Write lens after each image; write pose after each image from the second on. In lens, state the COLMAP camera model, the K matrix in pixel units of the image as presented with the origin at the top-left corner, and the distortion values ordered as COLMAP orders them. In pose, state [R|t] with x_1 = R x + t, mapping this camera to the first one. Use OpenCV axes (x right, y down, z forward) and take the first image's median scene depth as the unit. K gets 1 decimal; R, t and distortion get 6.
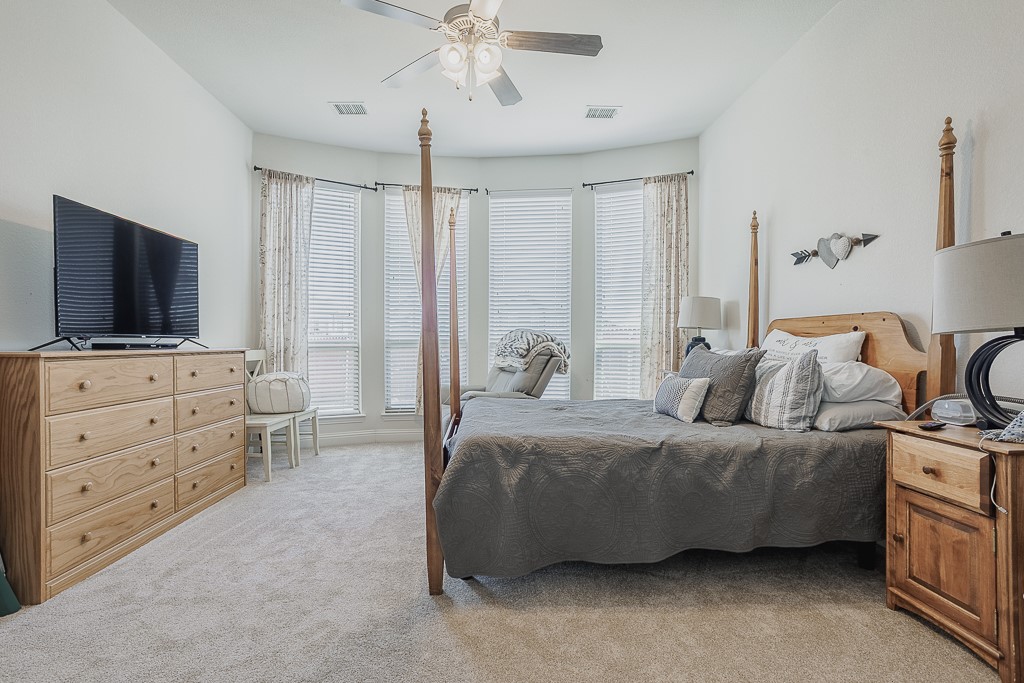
lens RADIAL K [[494.9, 0, 498.5], [0, 494.9, 353.2], [0, 0, 1]] dist [-0.038332, 0.029841]
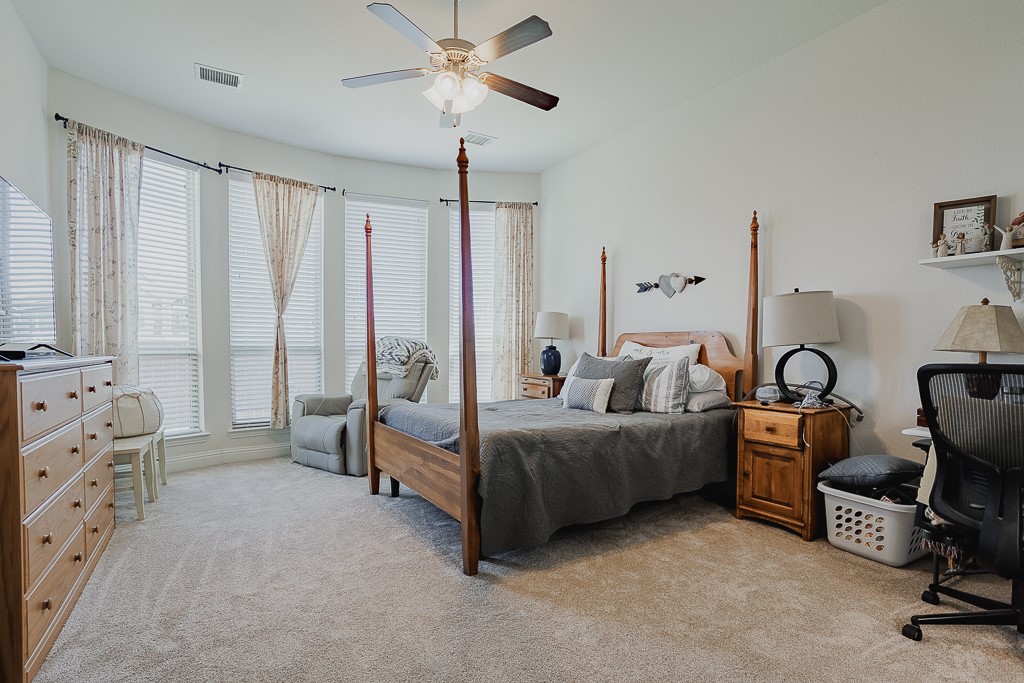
lens RADIAL K [[505.8, 0, 511.5], [0, 505.8, 372.7], [0, 0, 1]] dist [-0.048588, 0.033380]
pose [[0.870314, -0.018689, 0.492143, -0.462948], [0.006187, 0.999616, 0.027019, -0.002200], [-0.492459, -0.020470, 0.870095, -0.029415]]
